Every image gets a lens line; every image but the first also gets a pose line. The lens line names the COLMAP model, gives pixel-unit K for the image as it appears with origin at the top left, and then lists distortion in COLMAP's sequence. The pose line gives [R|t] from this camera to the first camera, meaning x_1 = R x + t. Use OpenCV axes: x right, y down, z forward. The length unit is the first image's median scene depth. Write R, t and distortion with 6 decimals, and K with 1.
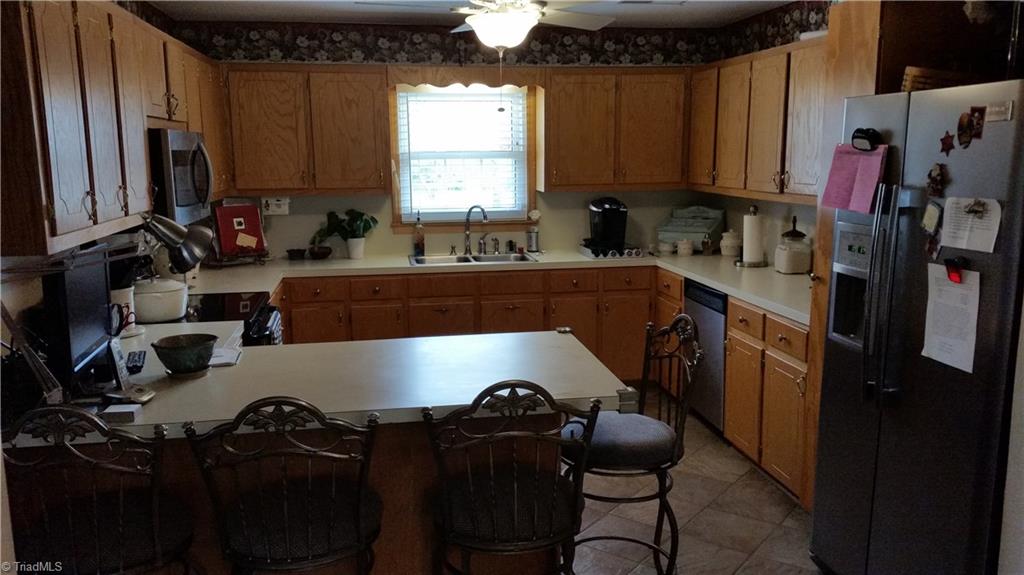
lens RADIAL K [[849.3, 0, 515.1], [0, 849.3, 291.4], [0, 0, 1]] dist [0.117370, -0.021916]
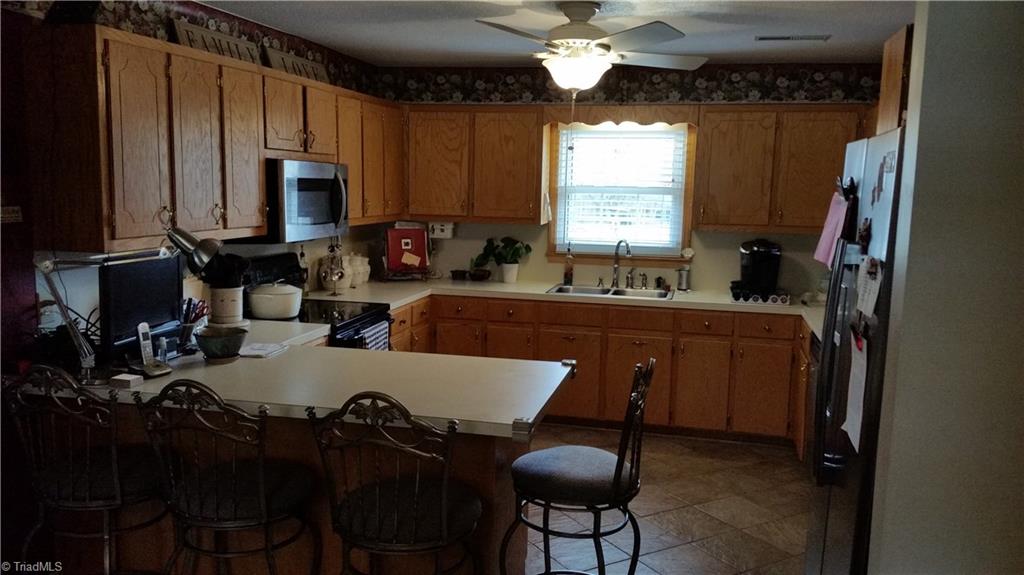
lens RADIAL K [[849.3, 0, 547.9], [0, 849.3, 307.3], [0, 0, 1]] dist [0.117370, -0.021916]
pose [[0.918276, 0.089560, -0.385678, 0.293567], [-0.097080, 0.995277, -0.000025, -0.012820], [0.383854, 0.037464, 0.922633, 0.027799]]
